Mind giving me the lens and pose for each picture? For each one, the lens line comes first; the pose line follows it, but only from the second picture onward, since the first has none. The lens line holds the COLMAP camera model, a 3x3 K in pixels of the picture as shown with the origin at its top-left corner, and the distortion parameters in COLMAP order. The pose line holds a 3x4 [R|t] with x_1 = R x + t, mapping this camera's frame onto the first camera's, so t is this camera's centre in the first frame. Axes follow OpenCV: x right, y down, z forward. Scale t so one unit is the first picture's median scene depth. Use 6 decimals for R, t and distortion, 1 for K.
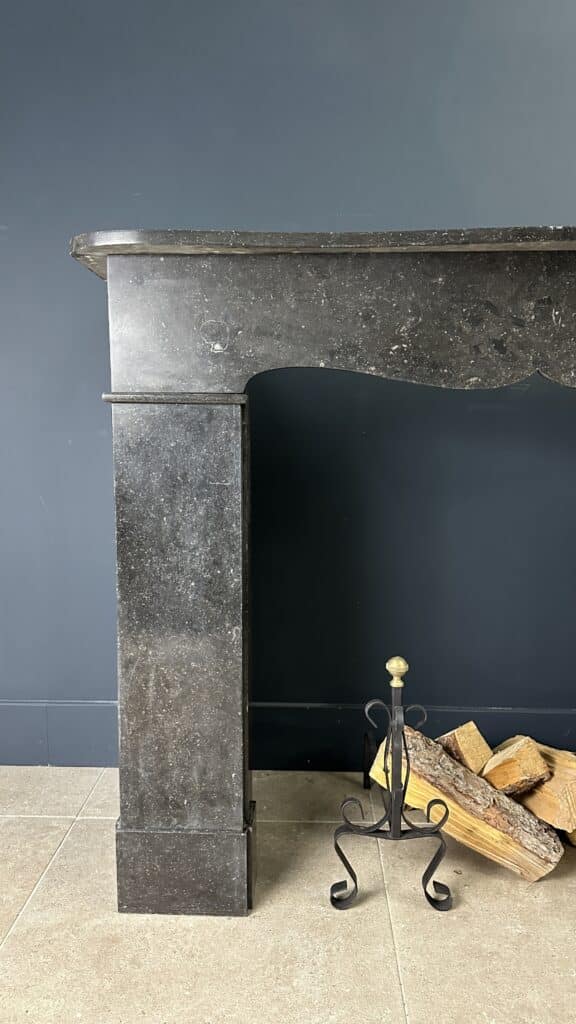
lens RADIAL K [[714.9, 0, 288.0], [0, 714.9, 512.0], [0, 0, 1]] dist [0.132578, -0.225419]
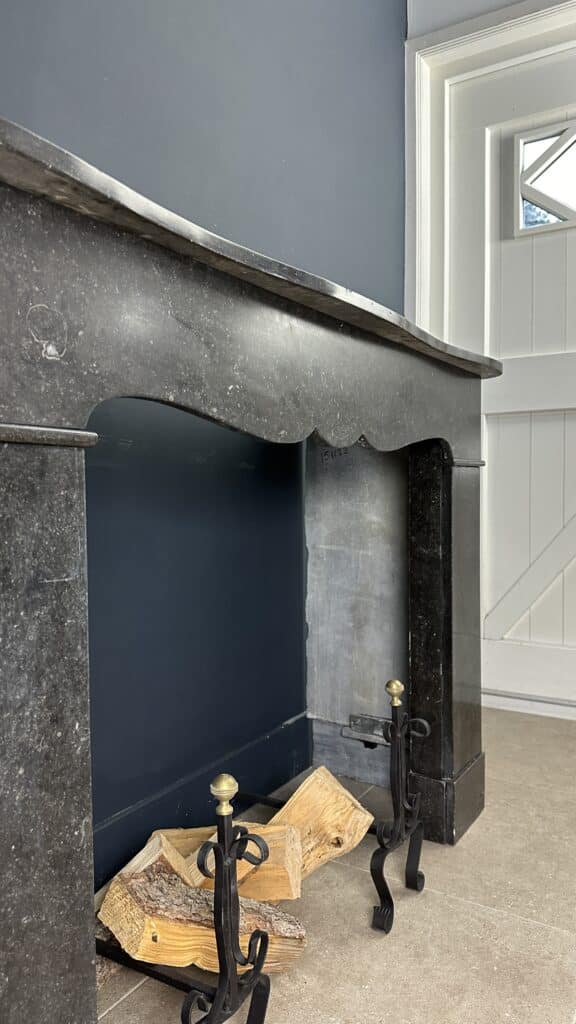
lens RADIAL K [[714.9, 0, 288.0], [0, 714.9, 512.0], [0, 0, 1]] dist [0.132578, -0.225419]
pose [[0.496842, -0.036556, 0.867071, -0.505691], [0.113415, 0.993279, -0.023111, -0.059358], [-0.860398, 0.109822, 0.497648, 0.532189]]
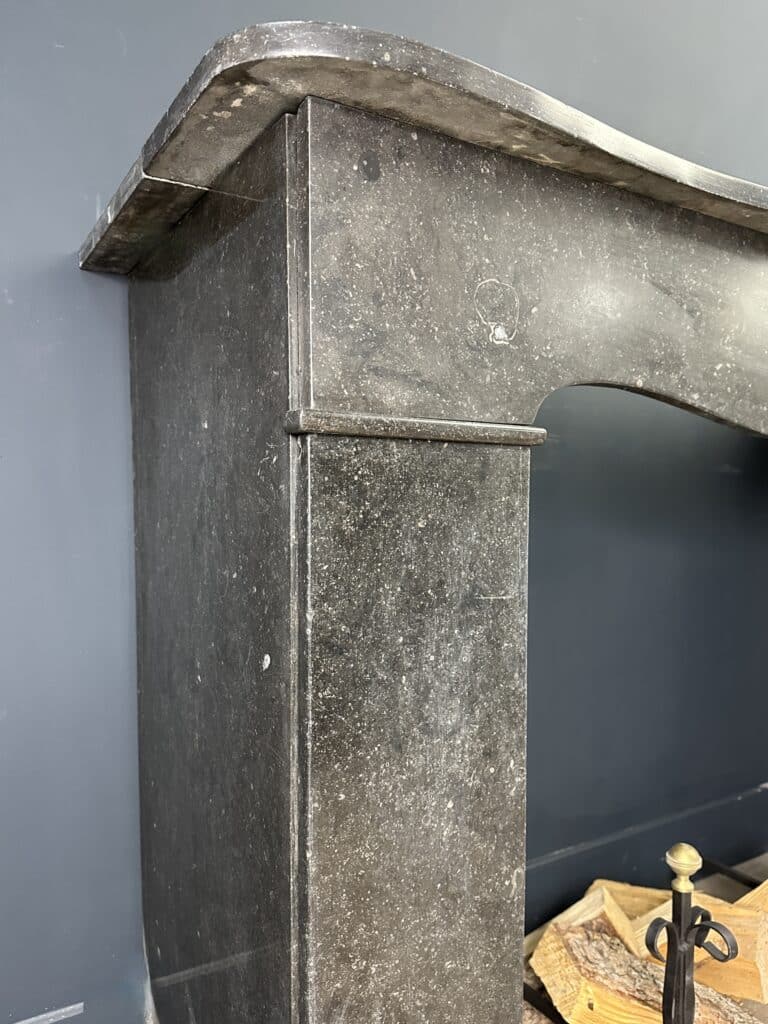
lens RADIAL K [[760.2, 0, 394.0], [0, 760.2, 555.9], [0, 0, 1]] dist [0.133053, -0.270099]
pose [[0.829757, -0.039718, 0.556709, -0.455145], [0.059463, 0.998079, -0.017420, -0.063833], [-0.554948, 0.047557, 0.830525, 0.575646]]
